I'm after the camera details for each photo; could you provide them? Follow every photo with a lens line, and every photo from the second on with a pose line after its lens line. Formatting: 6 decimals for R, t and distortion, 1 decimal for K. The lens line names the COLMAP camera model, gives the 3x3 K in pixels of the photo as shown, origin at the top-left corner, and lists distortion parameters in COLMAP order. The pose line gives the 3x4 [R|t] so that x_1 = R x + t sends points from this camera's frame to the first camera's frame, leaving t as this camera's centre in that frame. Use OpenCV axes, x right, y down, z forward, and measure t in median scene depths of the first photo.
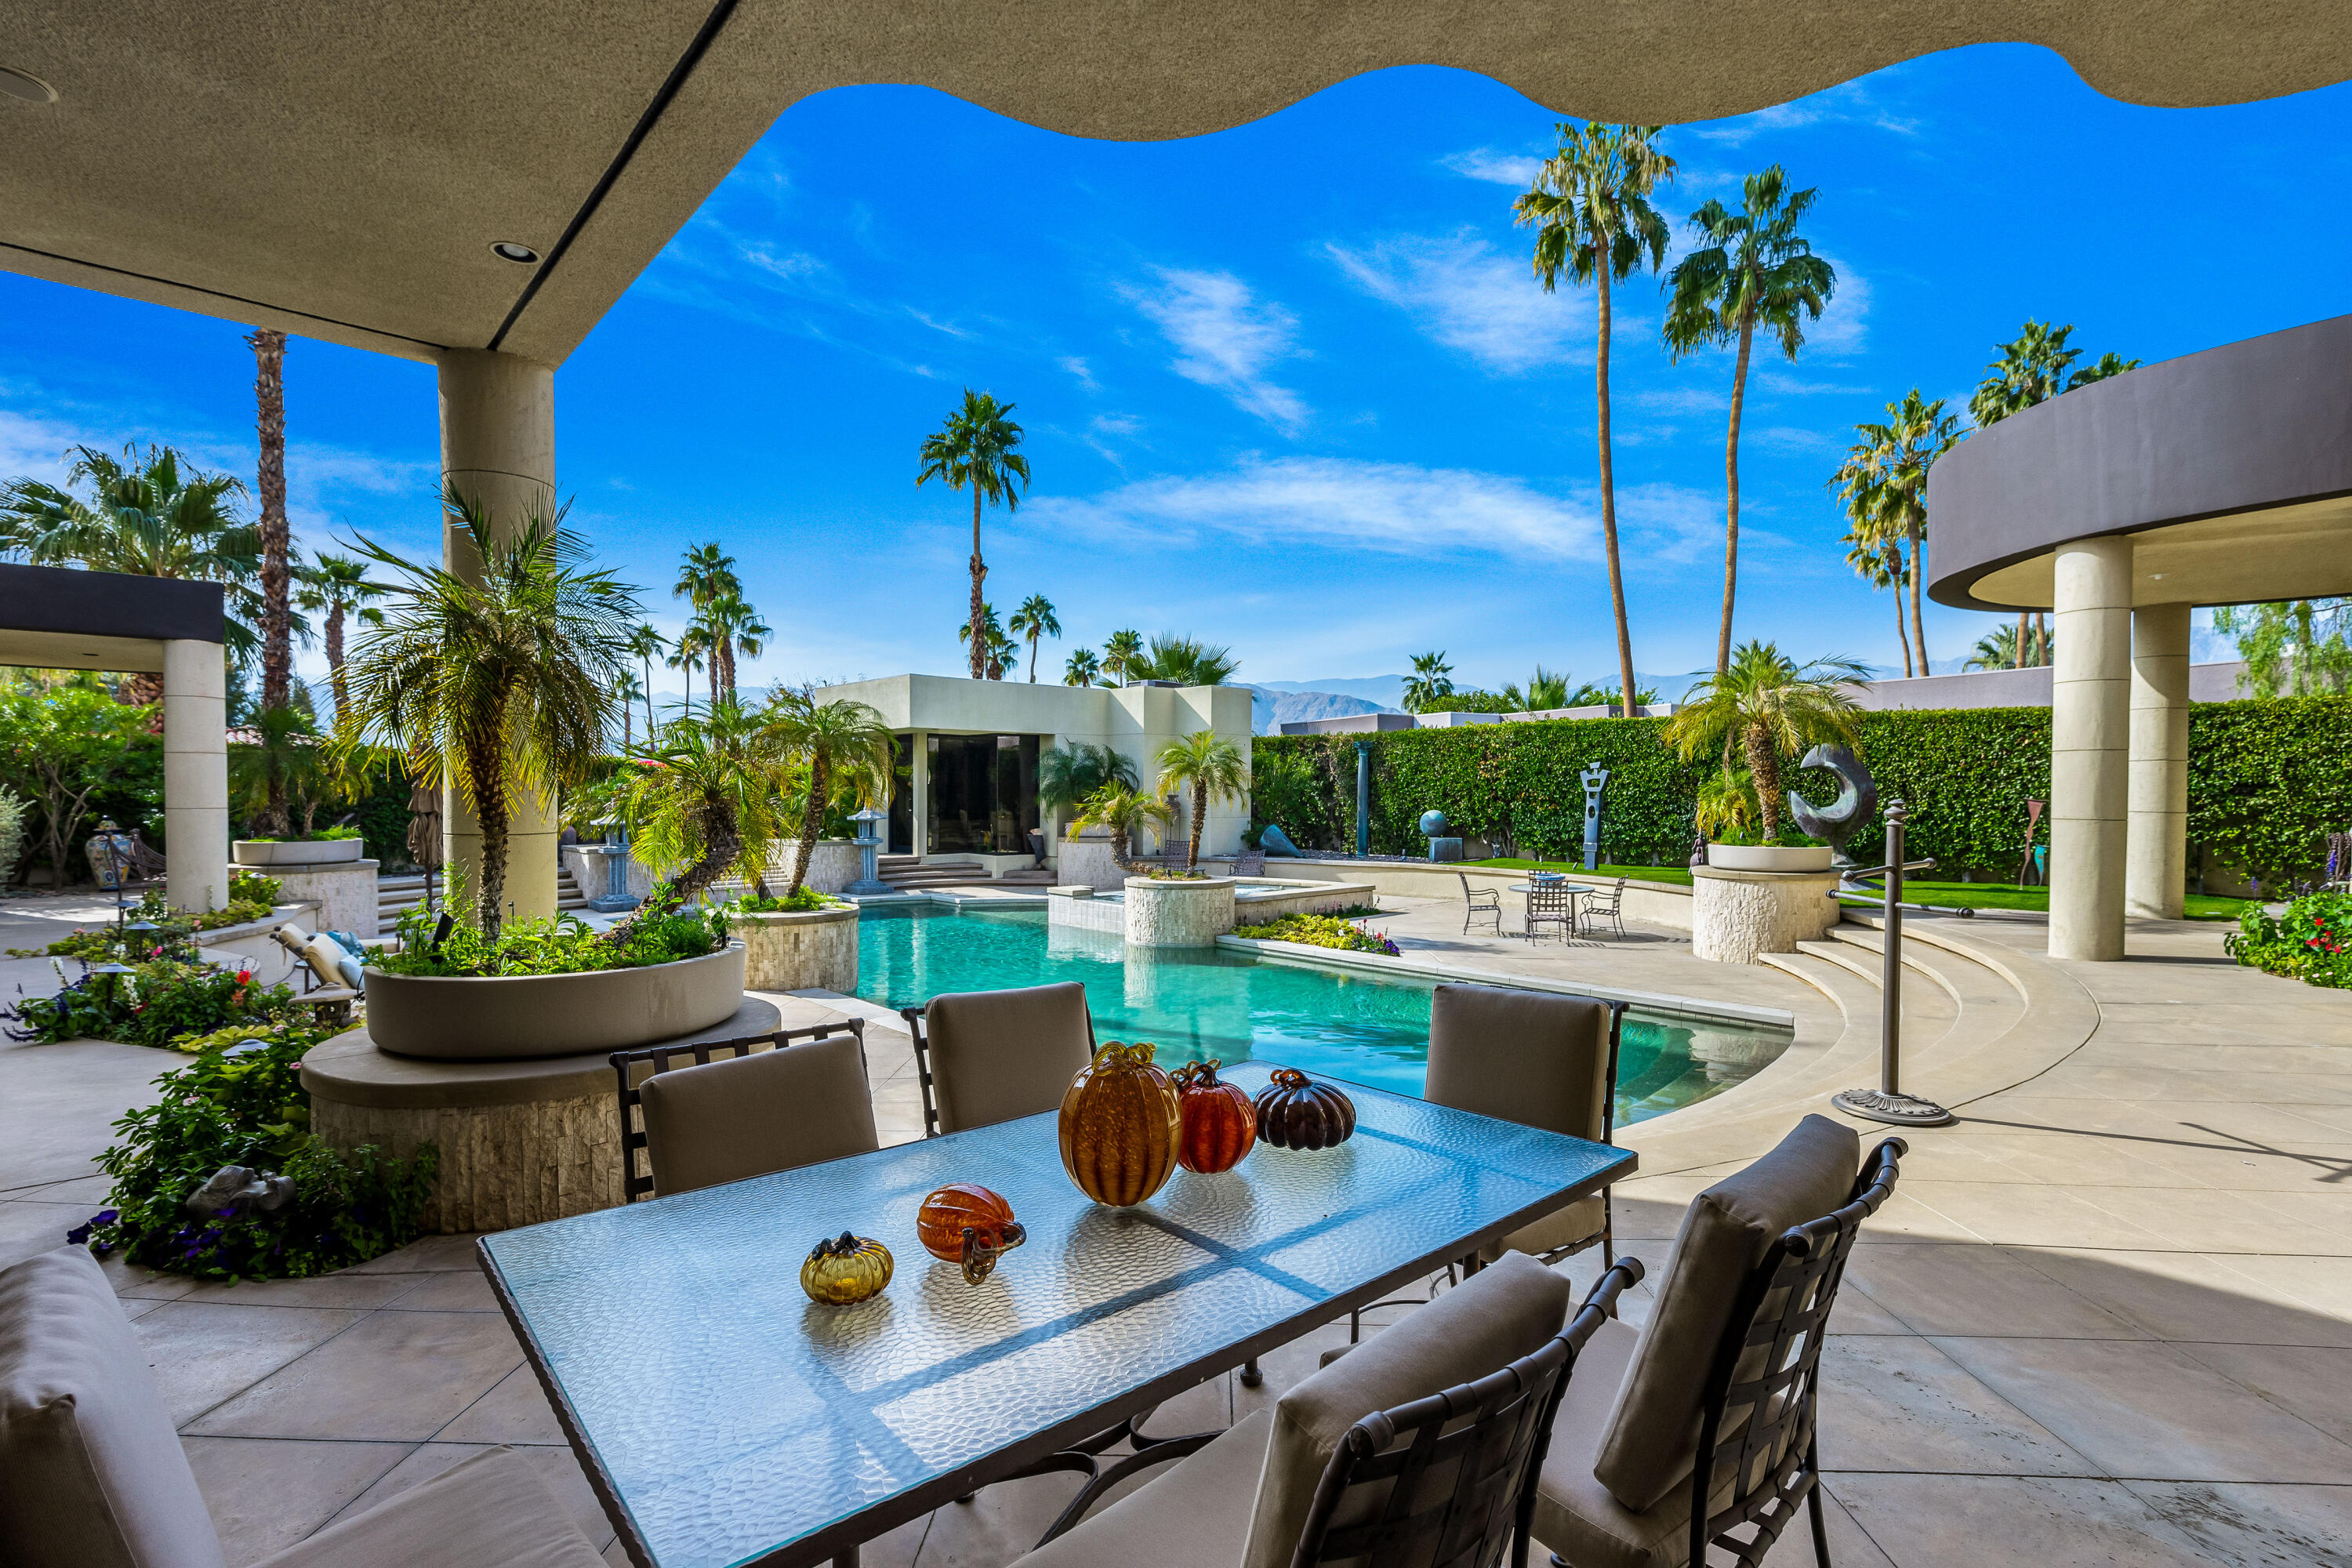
lens RADIAL K [[1083.5, 0, 1169.2], [0, 1083.5, 775.5], [0, 0, 1]] dist [-0.000024, -0.000458]
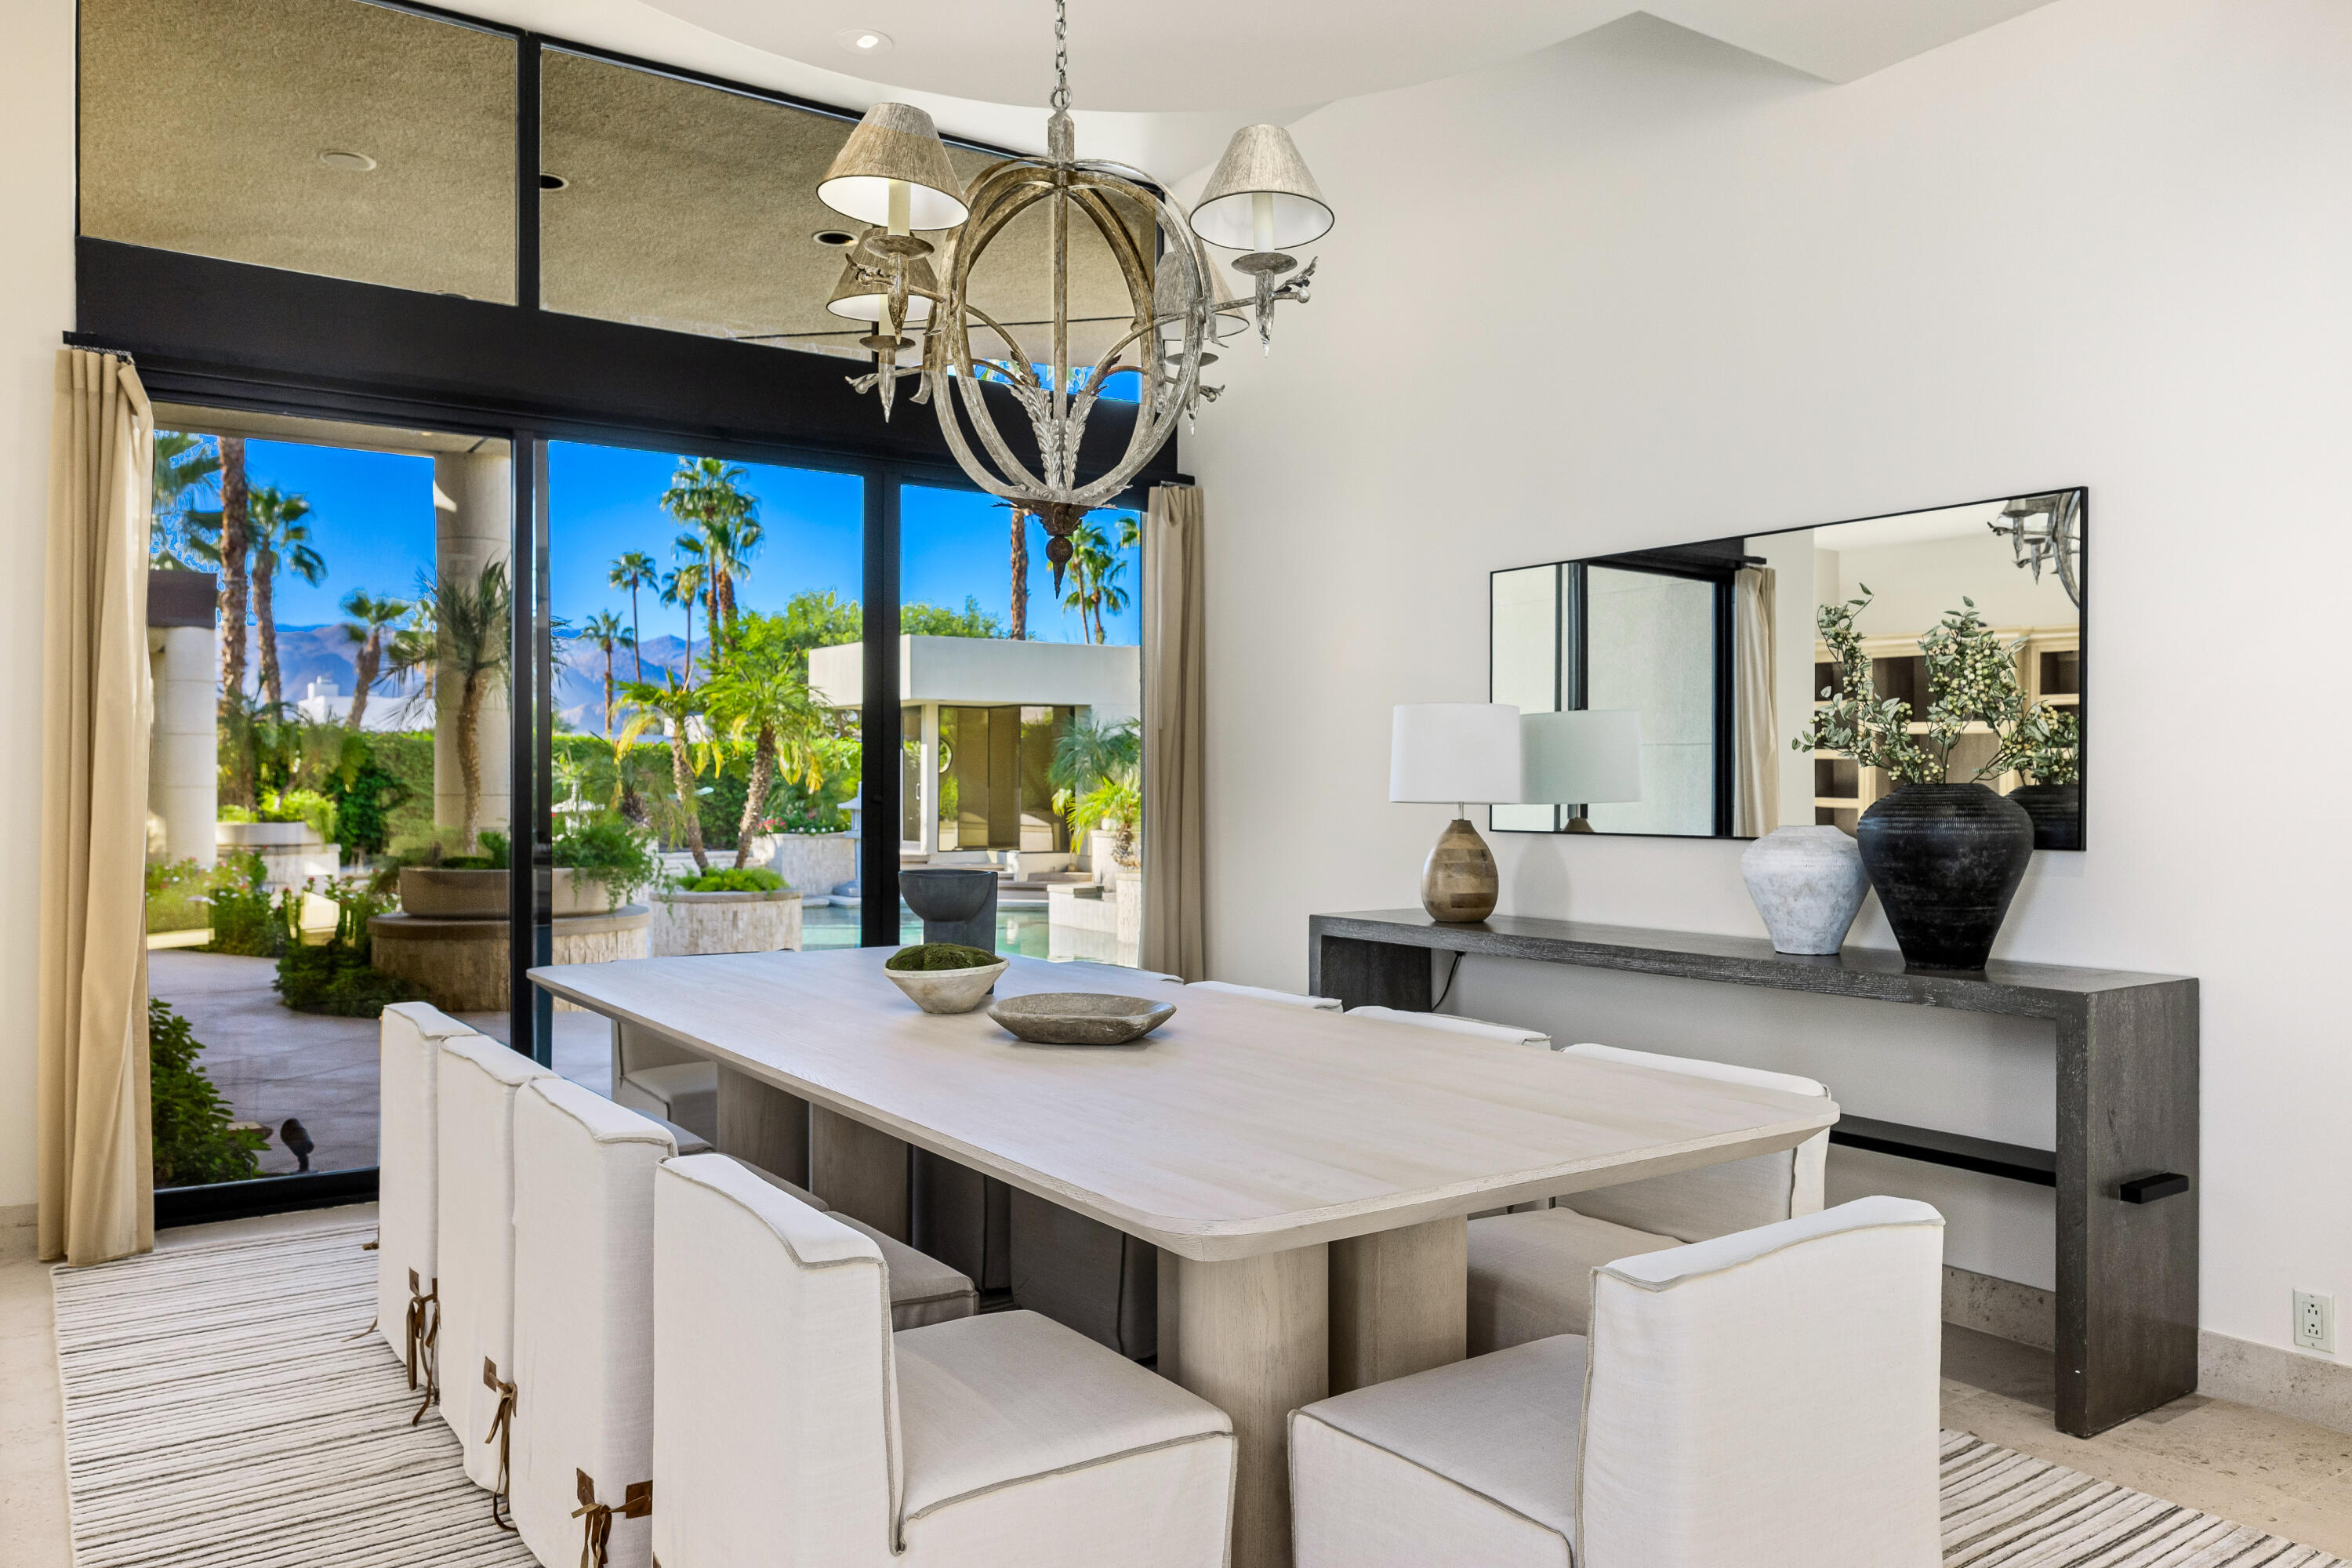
lens RADIAL K [[1655.7, 0, 1176.0], [0, 1655.7, 784.0], [0, 0, 1]] dist [0.002853, 0.000018]
pose [[0.990472, 0.002405, -0.137695, 0.131205], [-0.000063, 0.999855, 0.017015, 0.000180], [0.137716, -0.016844, 0.990329, -0.224756]]
